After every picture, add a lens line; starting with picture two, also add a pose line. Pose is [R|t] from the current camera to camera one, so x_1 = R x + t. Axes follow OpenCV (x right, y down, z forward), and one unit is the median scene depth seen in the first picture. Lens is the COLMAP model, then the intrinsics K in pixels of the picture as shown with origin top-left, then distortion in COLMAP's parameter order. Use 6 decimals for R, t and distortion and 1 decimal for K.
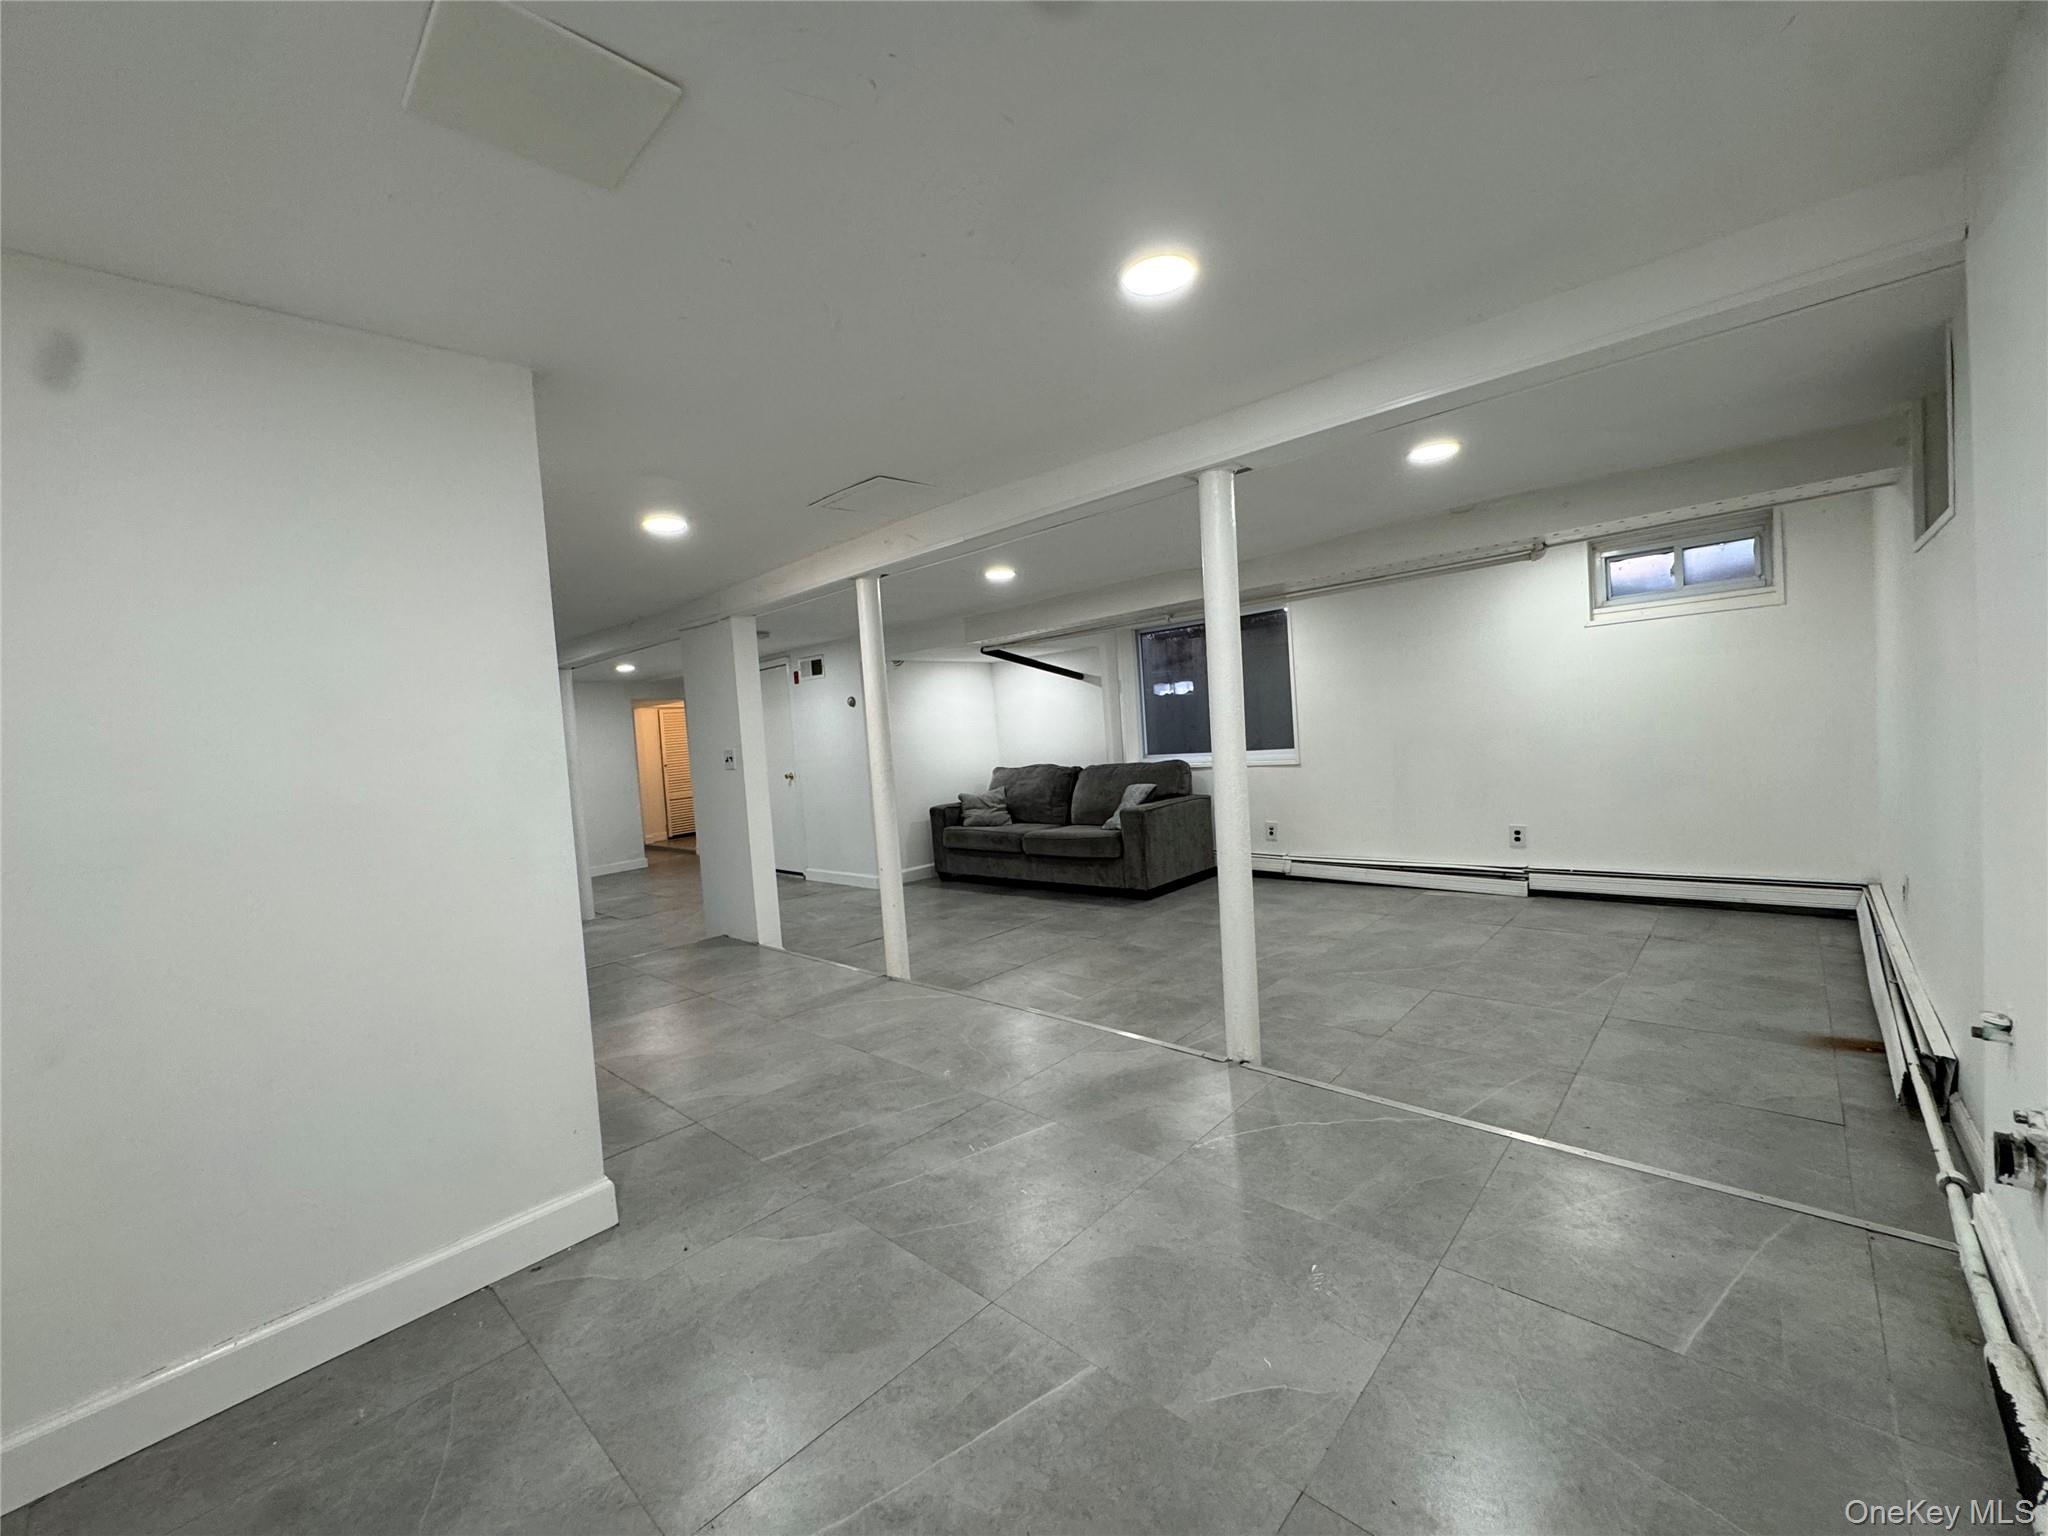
lens RADIAL K [[821.9, 0, 1019.2], [0, 821.9, 769.0], [0, 0, 1]] dist [-0.005826, 0.000913]
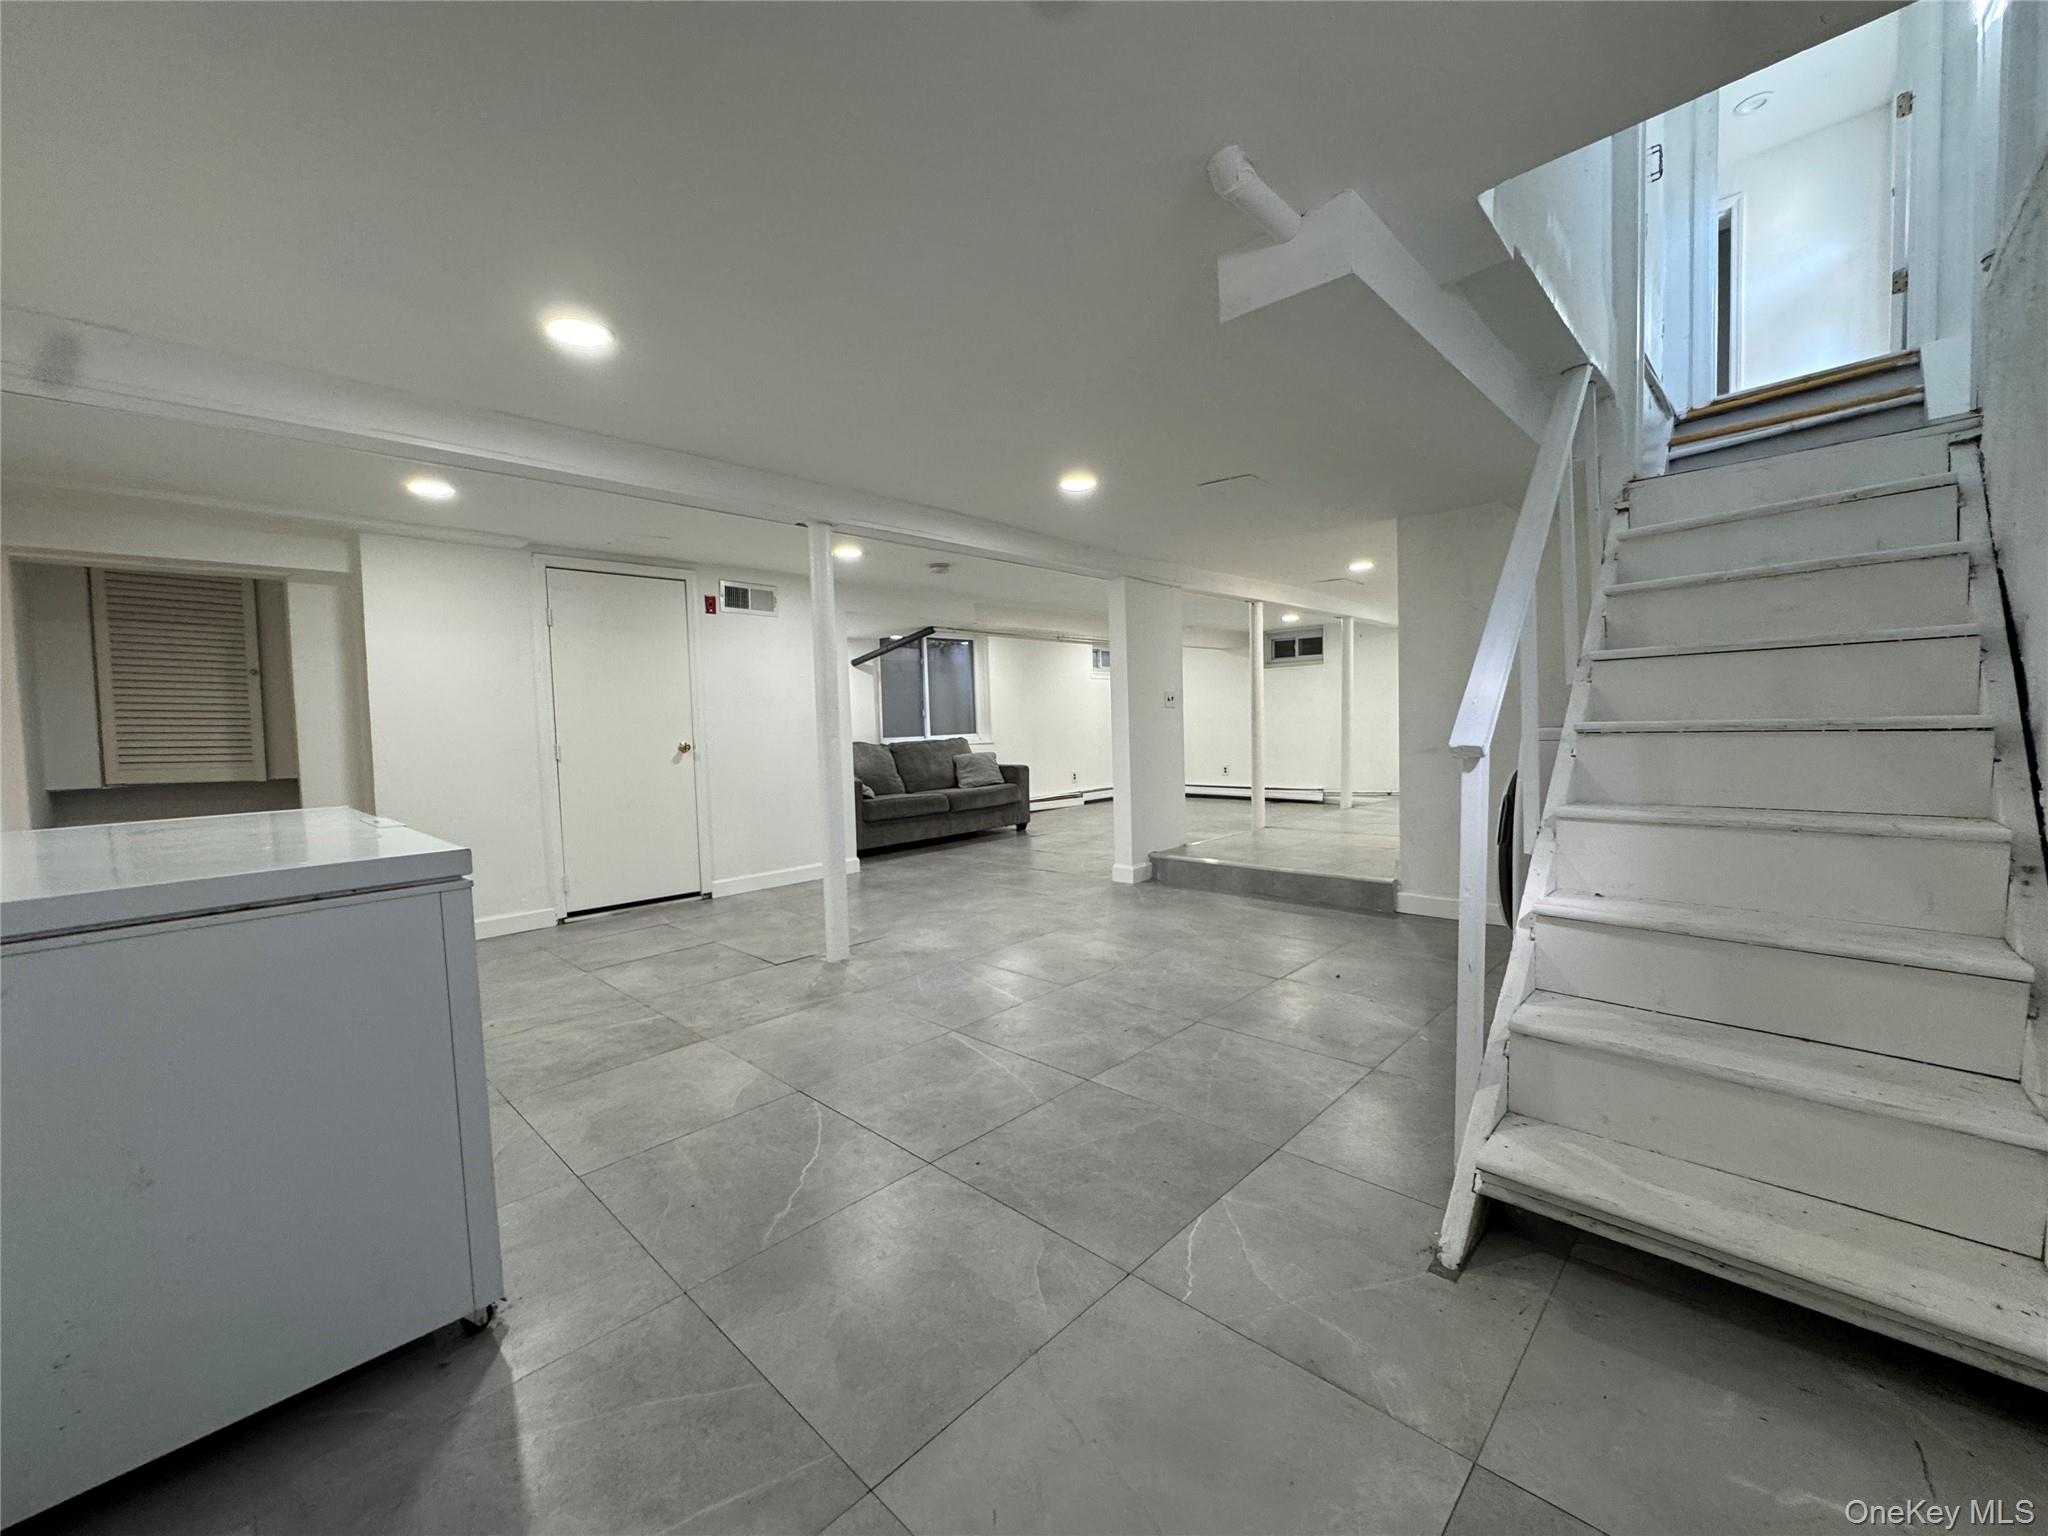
lens RADIAL K [[821.9, 0, 1019.3], [0, 821.9, 766.6], [0, 0, 1]] dist [-0.005826, 0.000913]
pose [[0.009024, 0.014195, 0.999859, -1.180269], [0.061508, 0.997998, -0.014723, 0.063354], [-0.998066, 0.061632, 0.008132, 0.909041]]
